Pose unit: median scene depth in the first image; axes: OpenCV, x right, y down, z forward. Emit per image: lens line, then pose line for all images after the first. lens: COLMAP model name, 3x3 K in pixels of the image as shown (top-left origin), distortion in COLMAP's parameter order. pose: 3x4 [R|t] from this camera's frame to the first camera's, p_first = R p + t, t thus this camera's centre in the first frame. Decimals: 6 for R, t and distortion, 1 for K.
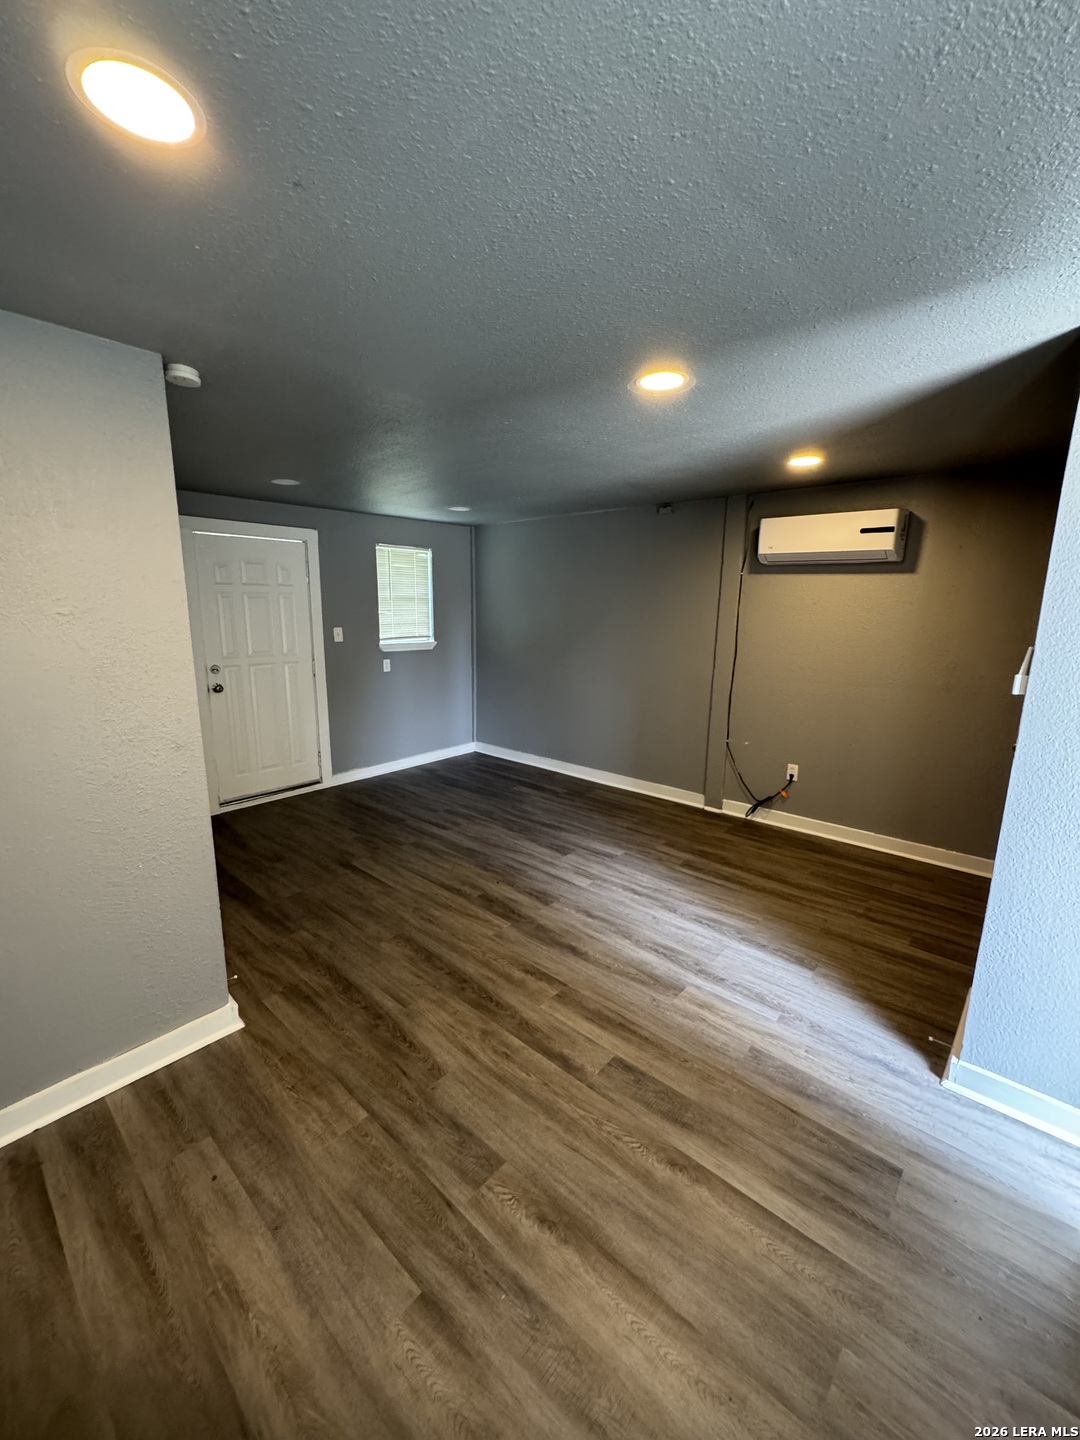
lens RADIAL K [[577.8, 0, 541.8], [0, 577.8, 720.6], [0, 0, 1]] dist [-0.003661, 0.000610]
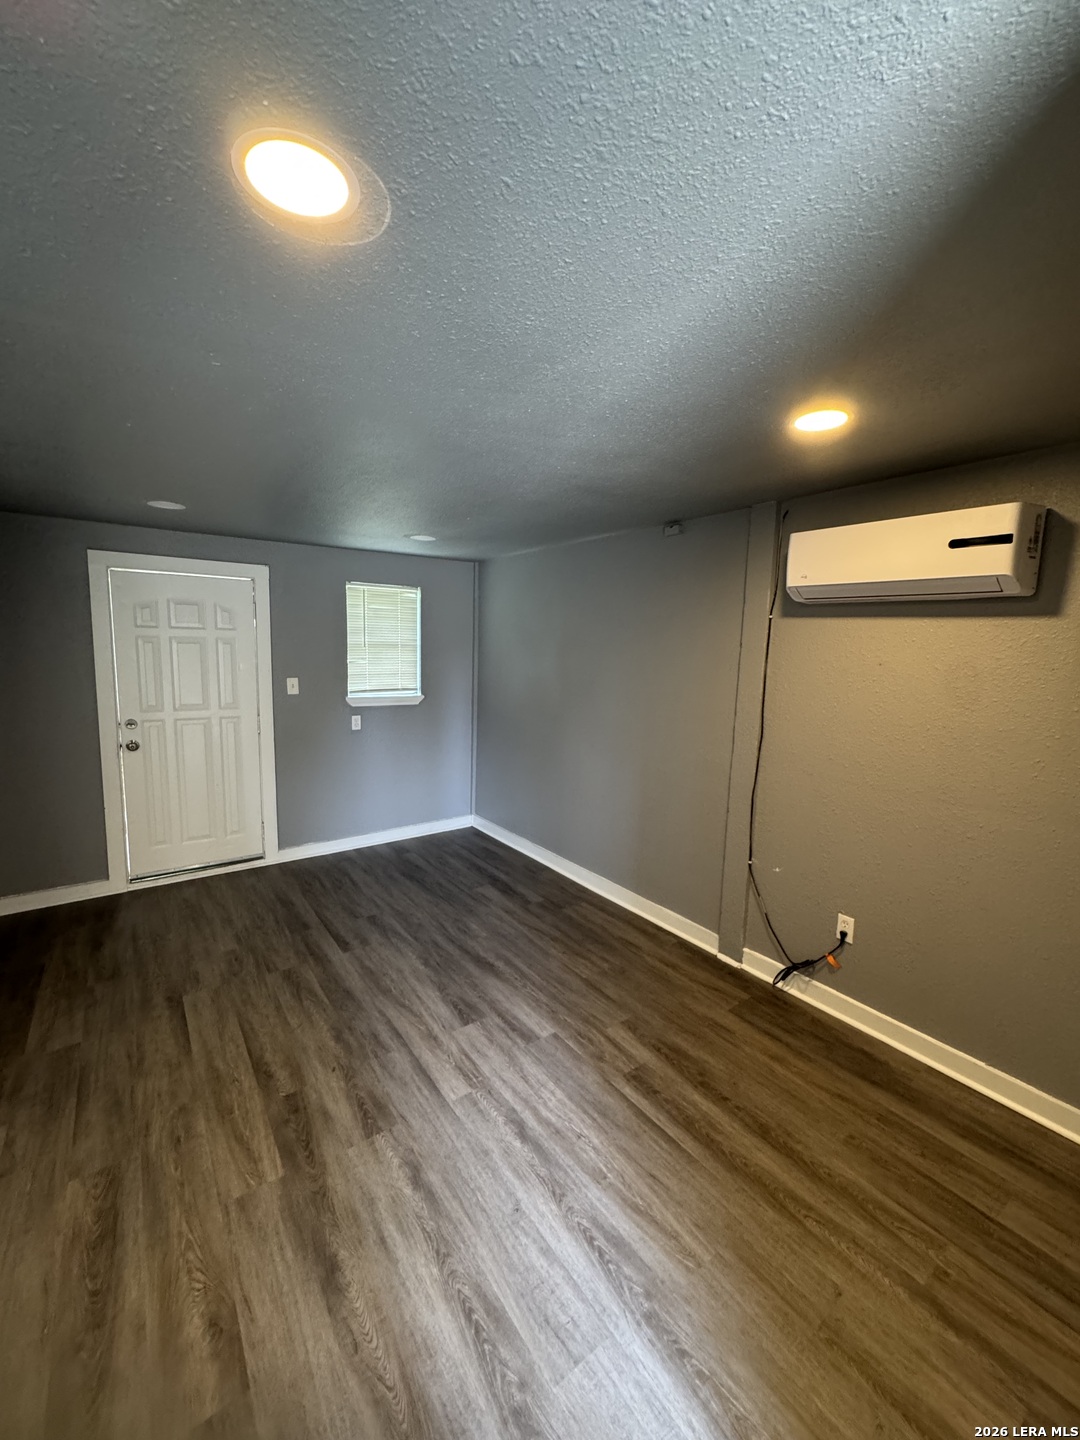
lens RADIAL K [[577.8, 0, 541.8], [0, 577.8, 720.6], [0, 0, 1]] dist [-0.003661, 0.000610]
pose [[0.976902, 0.039940, -0.209920, 0.232031], [-0.055030, 0.996265, -0.066539, -0.074787], [0.206478, 0.076554, 0.975452, 0.299281]]
